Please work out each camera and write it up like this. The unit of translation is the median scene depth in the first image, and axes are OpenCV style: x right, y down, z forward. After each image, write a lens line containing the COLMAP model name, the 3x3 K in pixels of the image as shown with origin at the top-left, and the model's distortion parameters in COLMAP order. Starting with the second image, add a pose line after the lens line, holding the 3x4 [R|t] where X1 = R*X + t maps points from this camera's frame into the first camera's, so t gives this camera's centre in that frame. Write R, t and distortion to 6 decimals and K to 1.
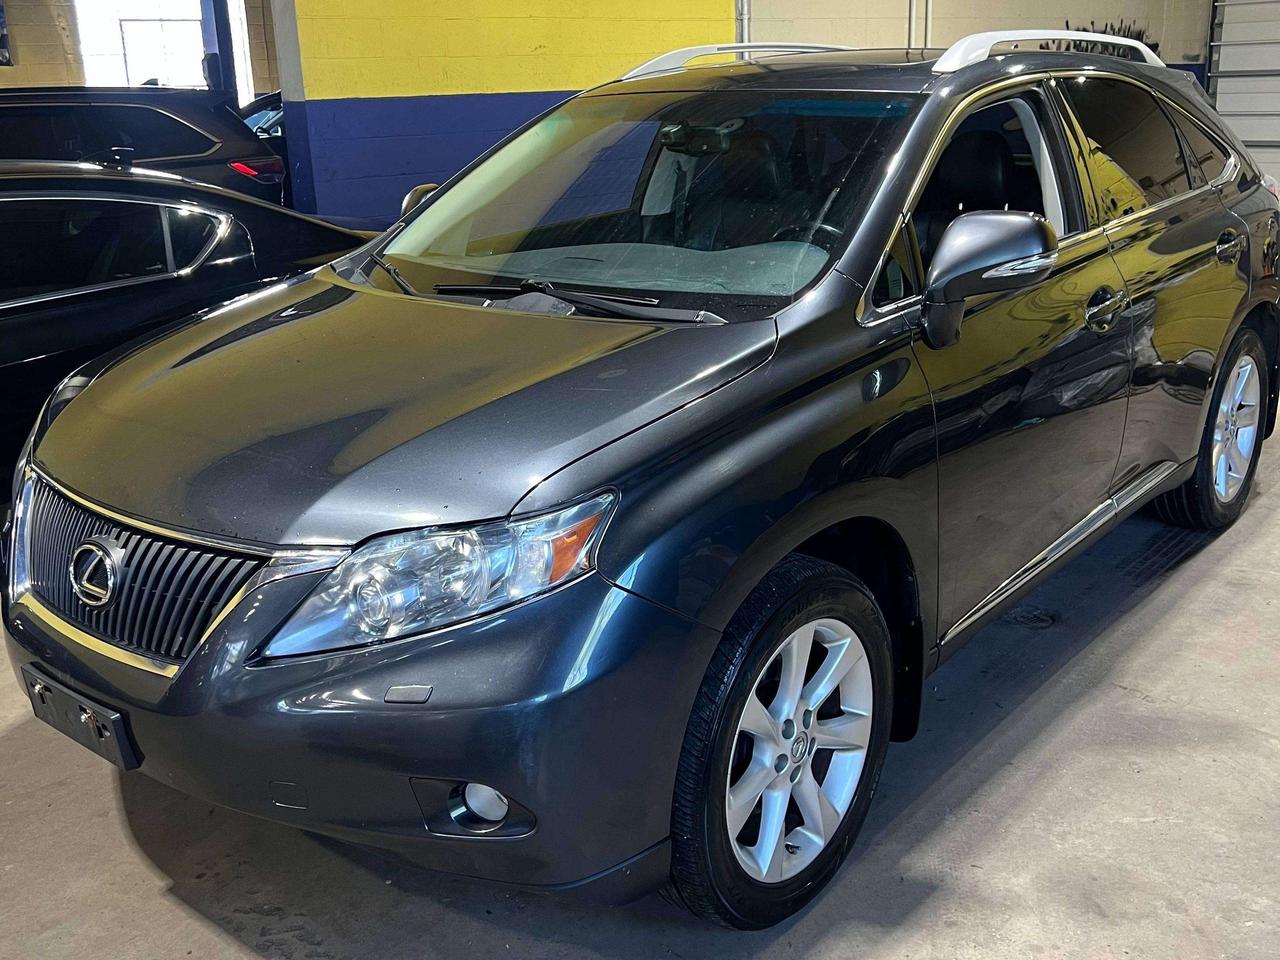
lens RADIAL K [[1421.2, 0, 640.0], [0, 1421.2, 480.0], [0, 0, 1]] dist [0.042691, -0.039386]
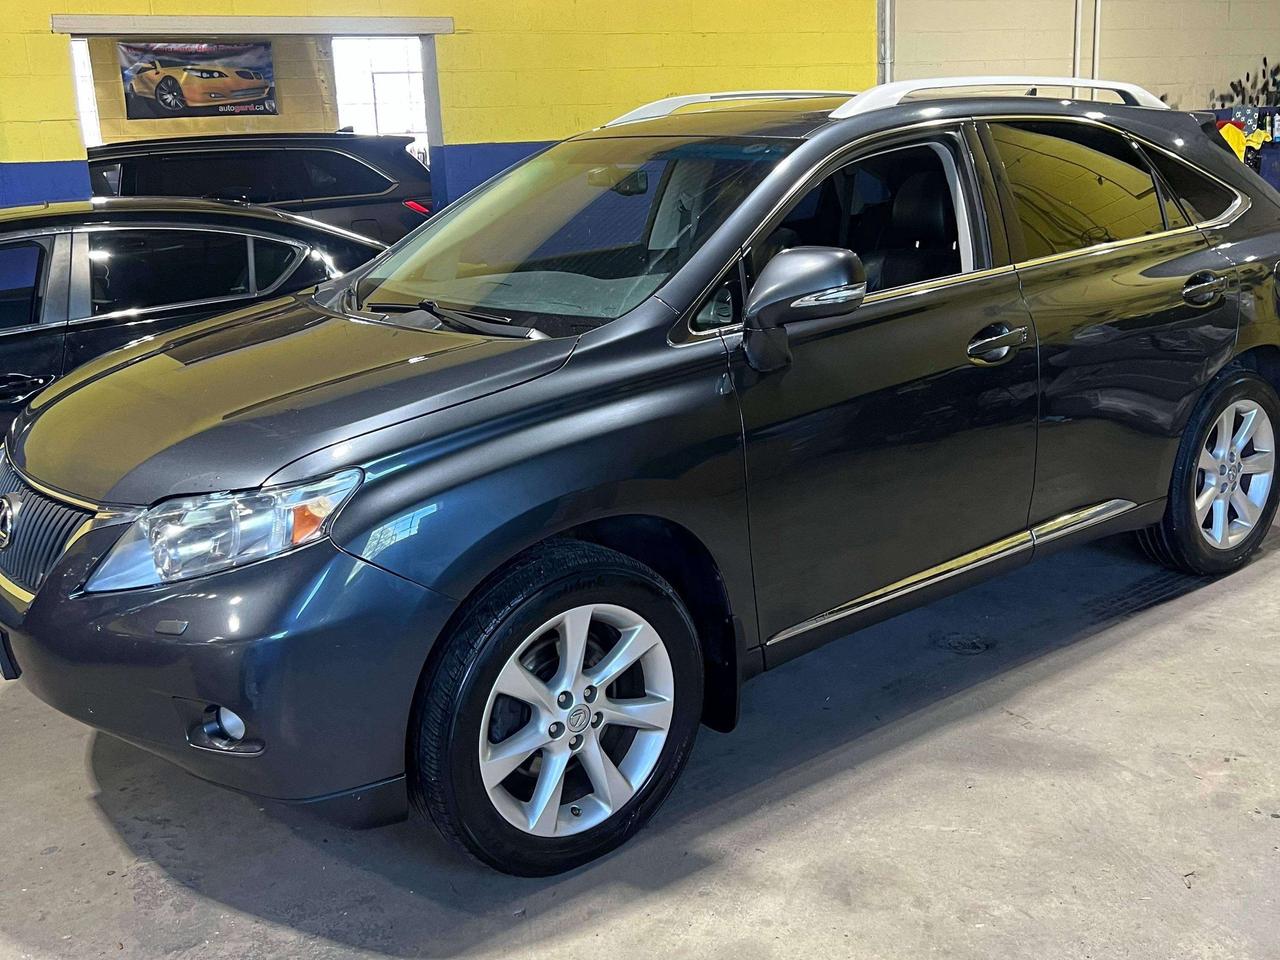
lens RADIAL K [[1437.4, 0, 641.2], [0, 1437.4, 472.6], [0, 0, 1]] dist [0.119295, -0.297556]
pose [[0.971030, 0.049442, -0.233786, 0.386116], [-0.057696, 0.997925, -0.028597, 0.022677], [0.231887, 0.041257, 0.971867, -0.092688]]
